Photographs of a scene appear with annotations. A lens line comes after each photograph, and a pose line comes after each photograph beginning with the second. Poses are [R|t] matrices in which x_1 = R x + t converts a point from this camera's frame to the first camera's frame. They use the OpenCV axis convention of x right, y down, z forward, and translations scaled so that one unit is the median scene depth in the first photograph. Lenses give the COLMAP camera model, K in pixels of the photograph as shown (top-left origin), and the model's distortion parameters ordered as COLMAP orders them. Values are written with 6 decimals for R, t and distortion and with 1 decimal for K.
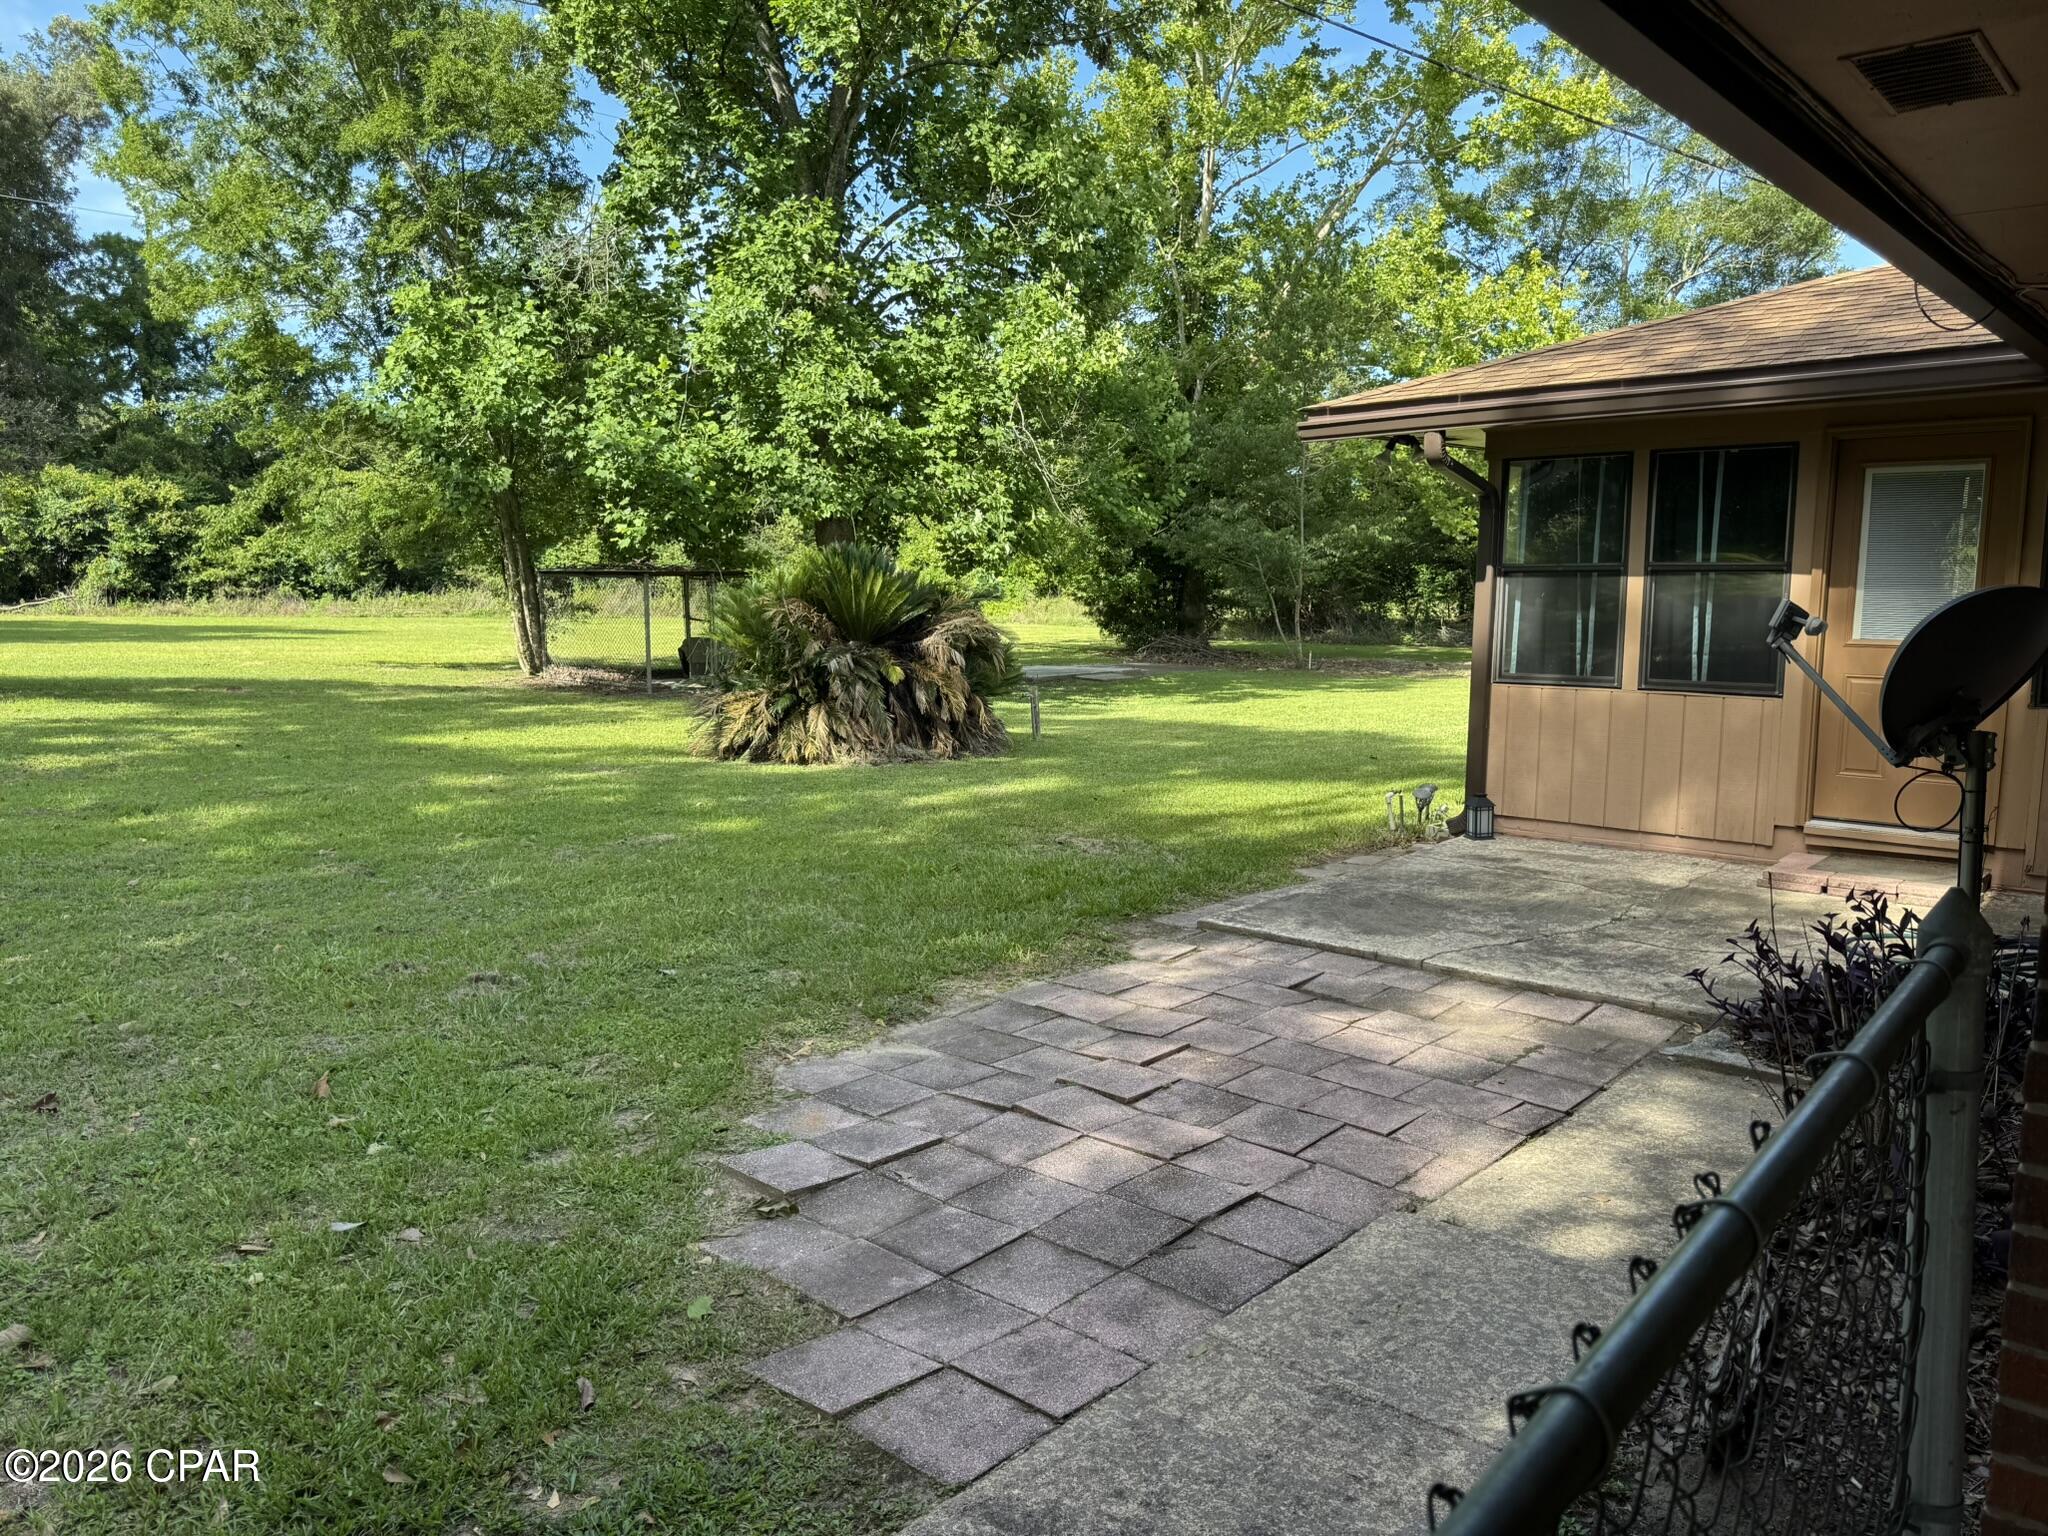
lens RADIAL K [[1444.1, 0, 1033.6], [0, 1444.1, 782.6], [0, 0, 1]] dist [0.012368, -0.022994]
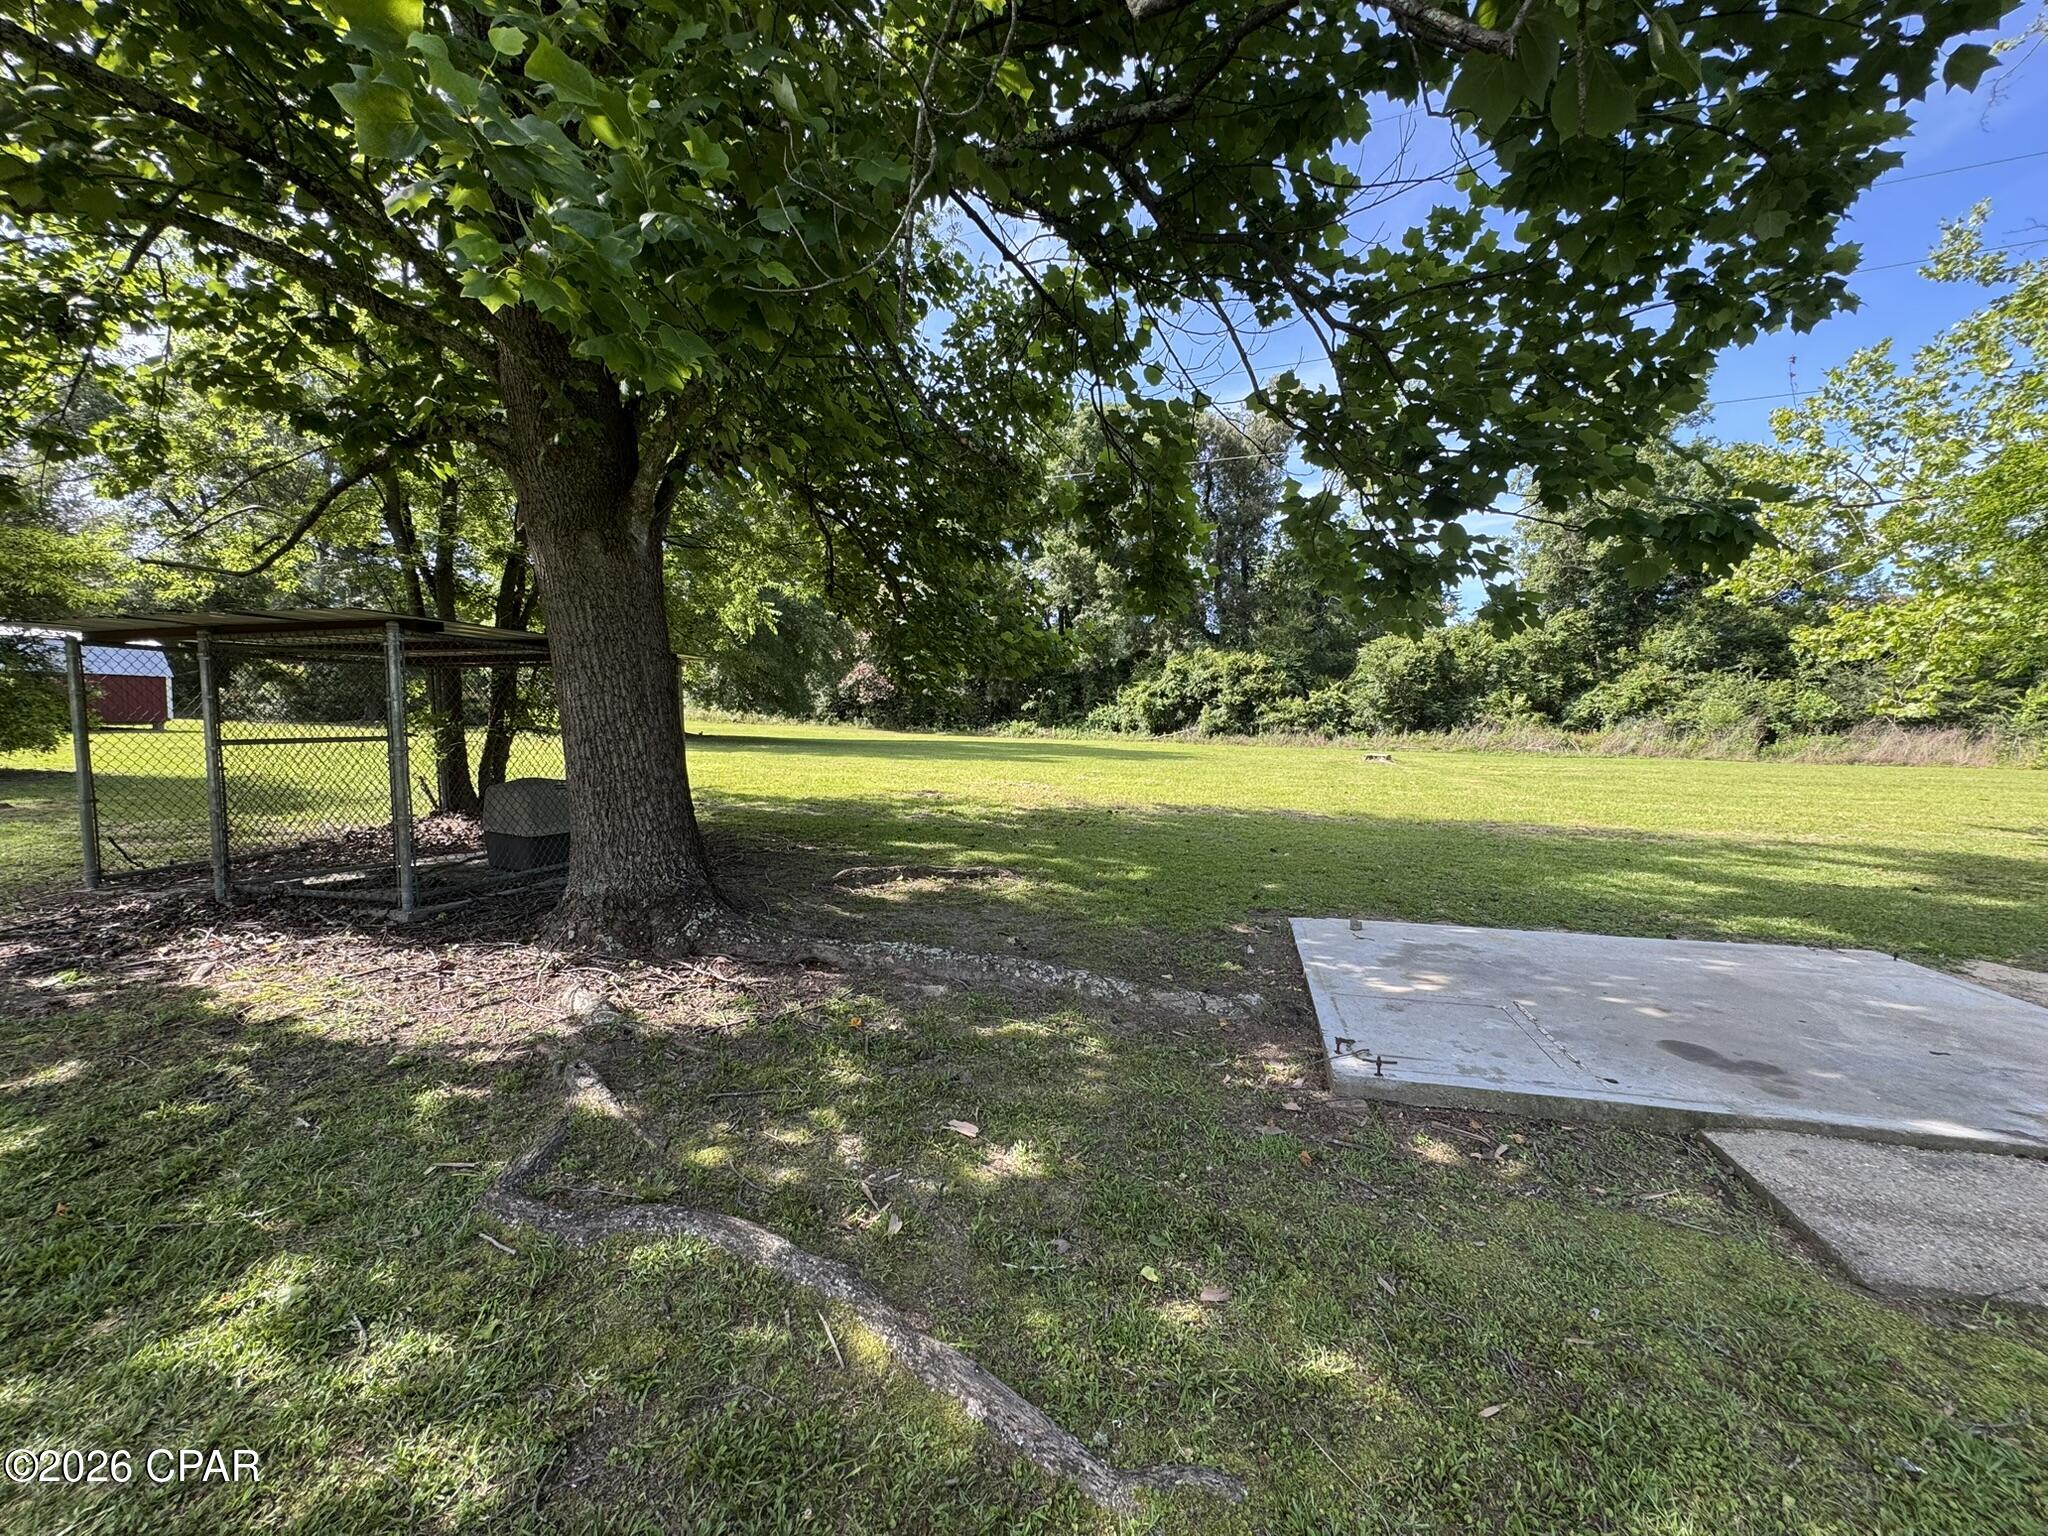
lens RADIAL K [[801.7, 0, 1016.3], [0, 801.7, 766.2], [0, 0, 1]] dist [-0.017431, 0.000340]
pose [[0.422277, 0.048085, -0.905191, 0.121352], [-0.129388, 0.991564, -0.007687, -0.206091], [0.897185, 0.120367, 0.424936, 1.594723]]
